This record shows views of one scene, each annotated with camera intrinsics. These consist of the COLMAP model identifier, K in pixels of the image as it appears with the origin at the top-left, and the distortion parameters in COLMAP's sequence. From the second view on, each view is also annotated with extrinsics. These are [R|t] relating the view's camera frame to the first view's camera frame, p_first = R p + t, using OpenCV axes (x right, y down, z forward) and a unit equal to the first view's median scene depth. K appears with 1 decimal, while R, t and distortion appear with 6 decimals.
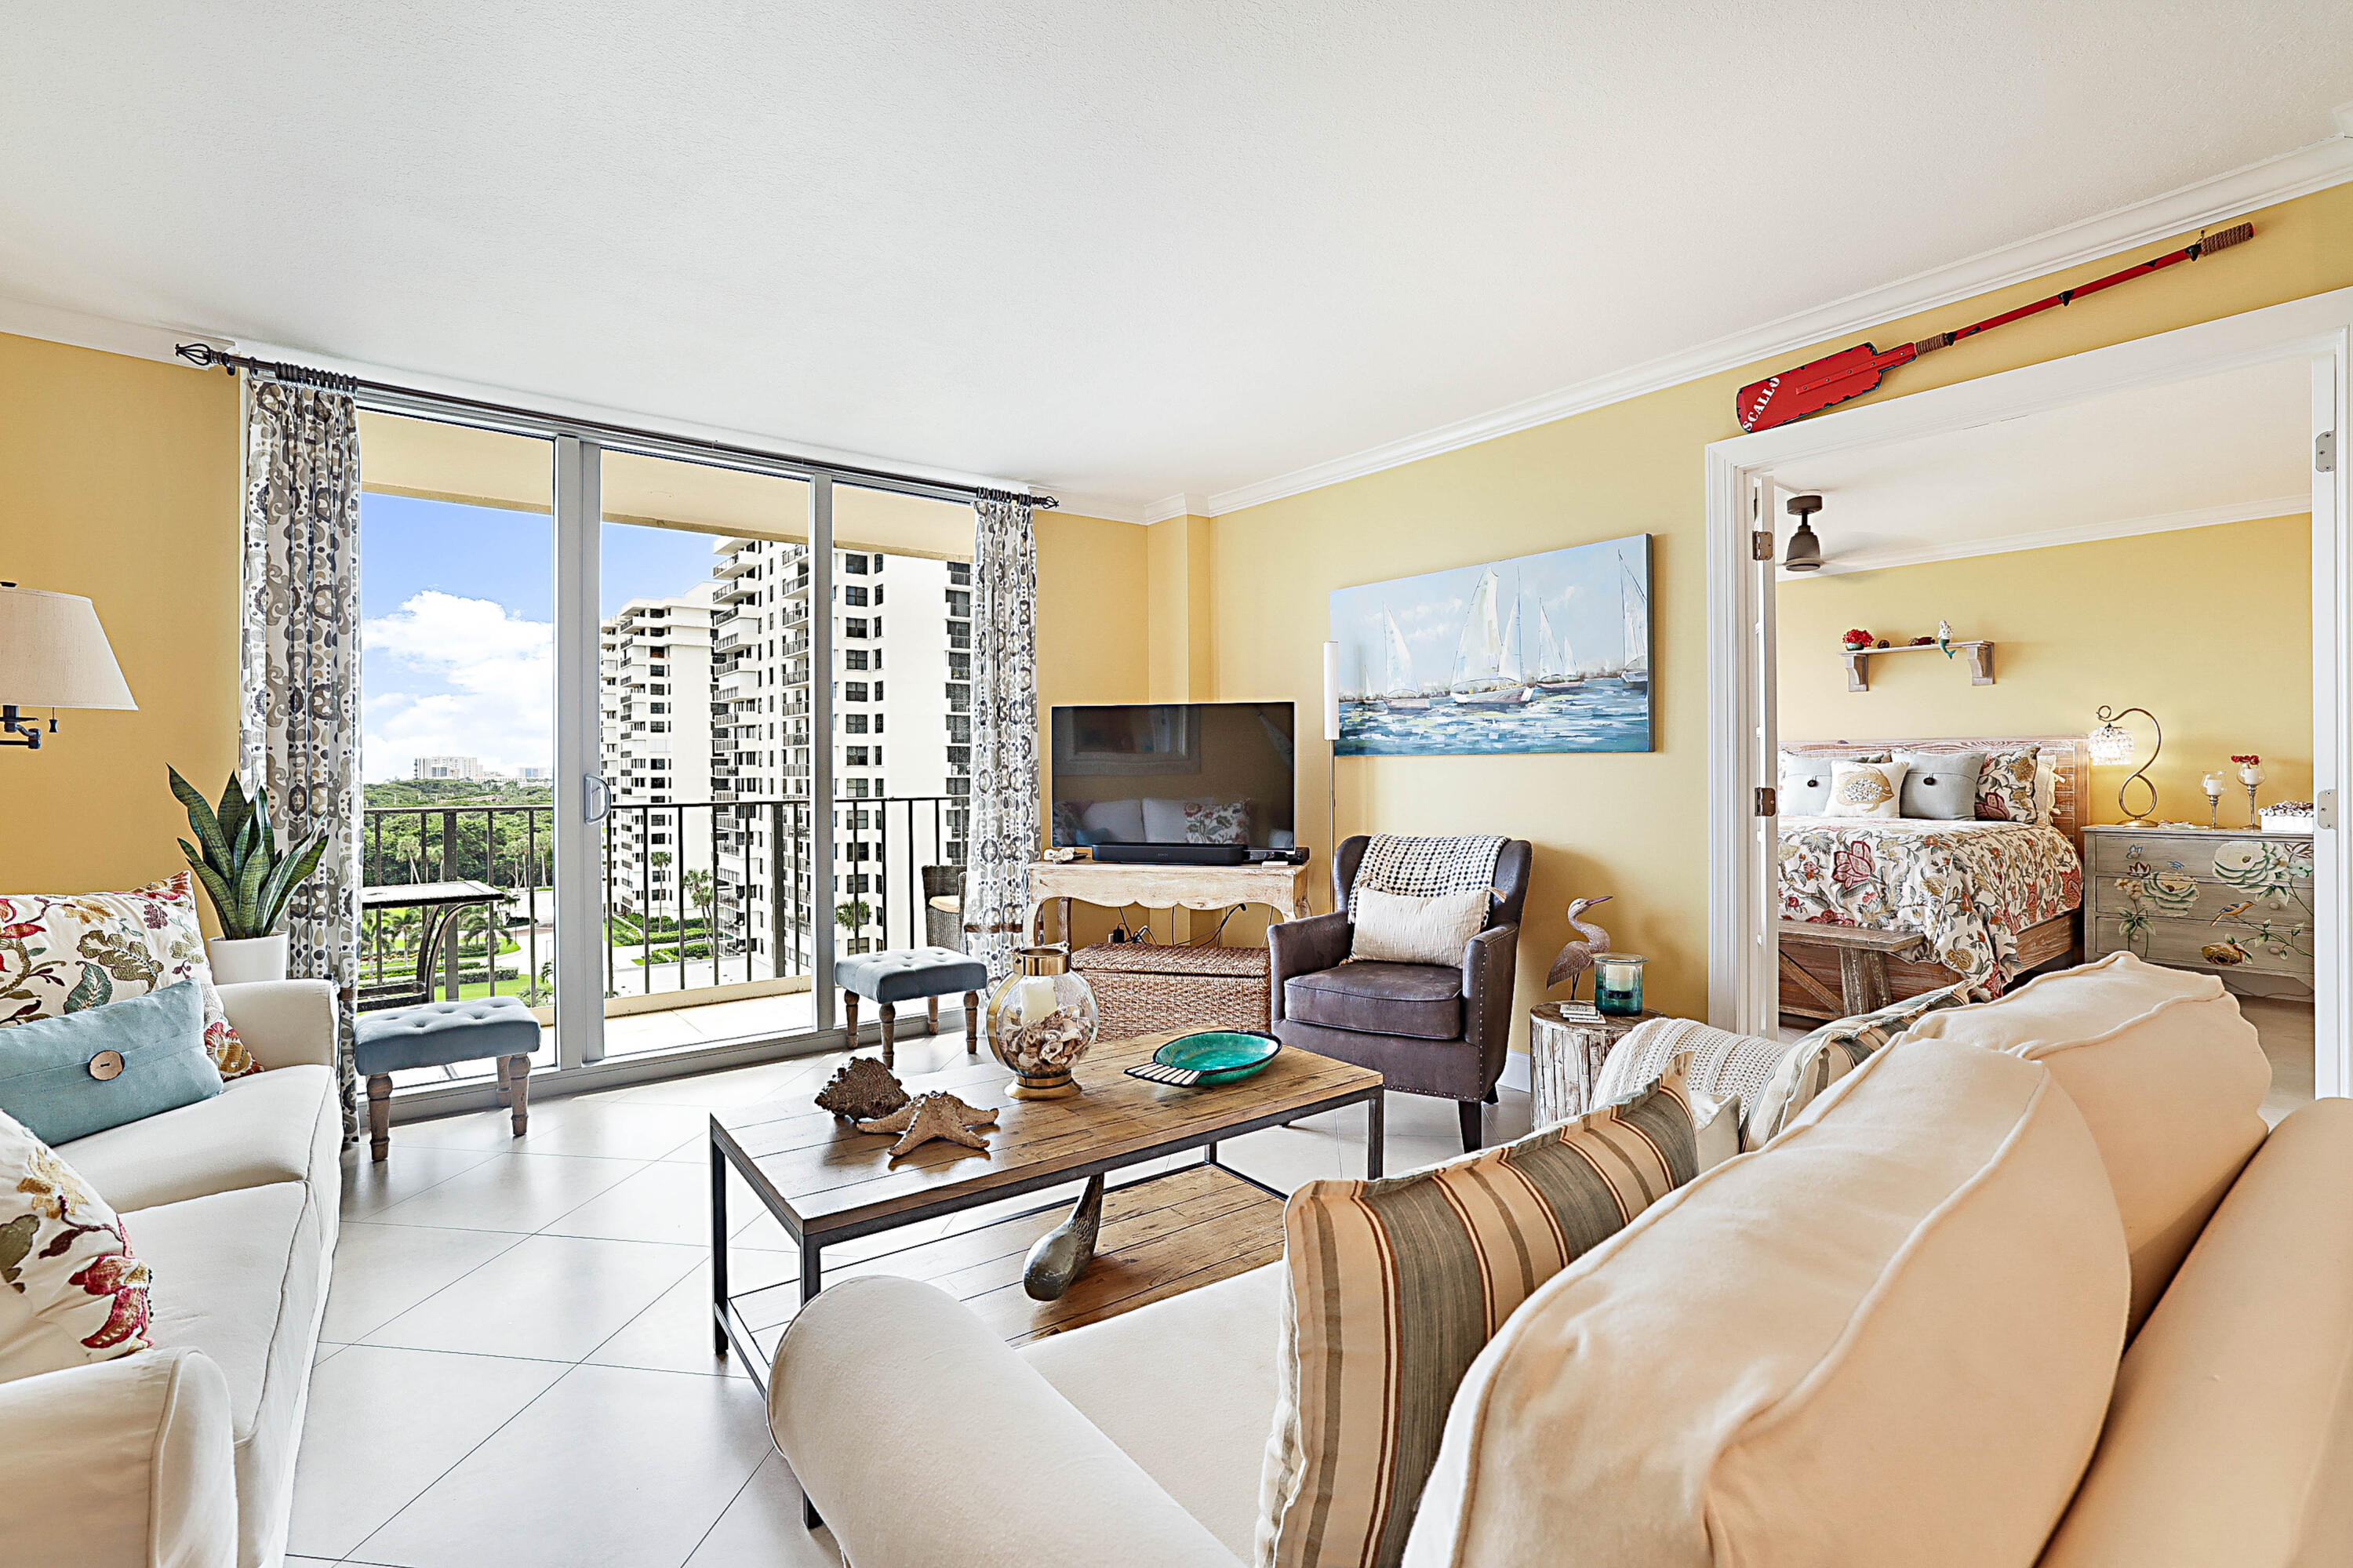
lens RADIAL K [[1040.0, 0, 1172.0], [0, 1040.0, 772.1], [0, 0, 1]] dist [-0.048171, 0.019467]
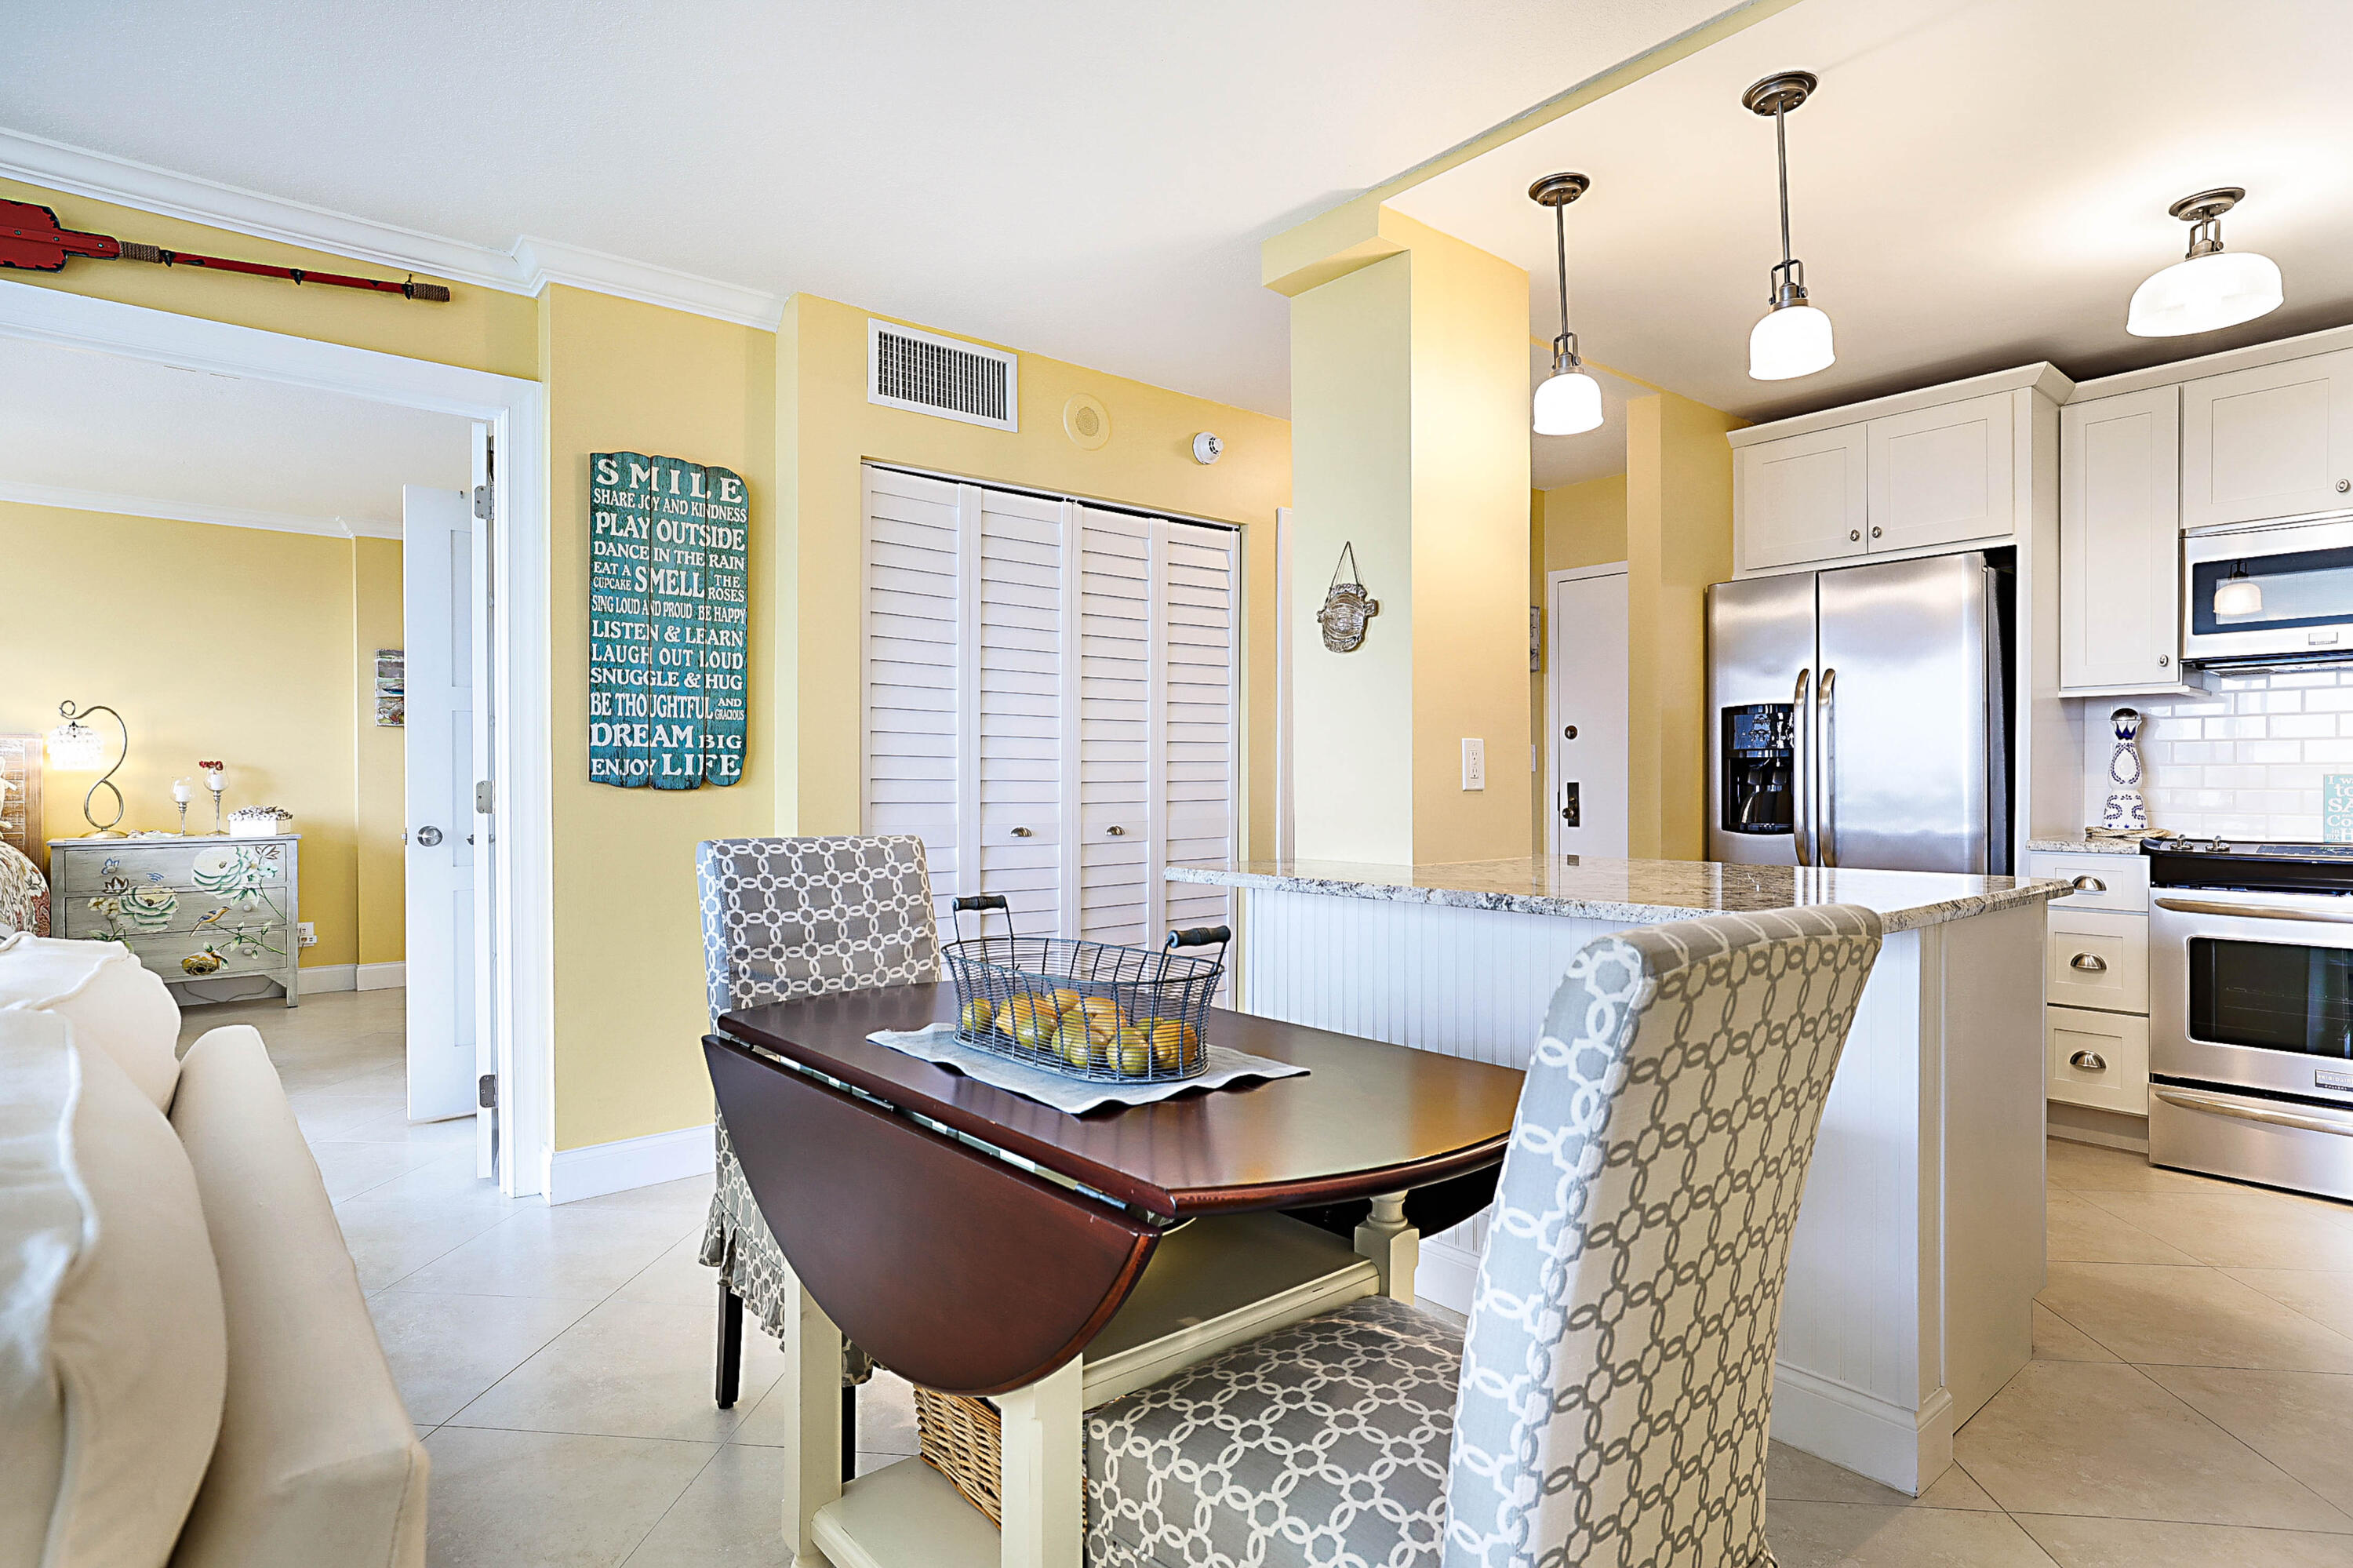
lens RADIAL K [[1222.2, 0, 1172.4], [0, 1222.2, 789.3], [0, 0, 1]] dist [-0.037317, 0.028310]
pose [[-0.034665, -0.001495, 0.999398, -0.166963], [0.003428, 0.999993, 0.001614, 0.013820], [-0.999393, 0.003482, -0.034659, 0.109097]]
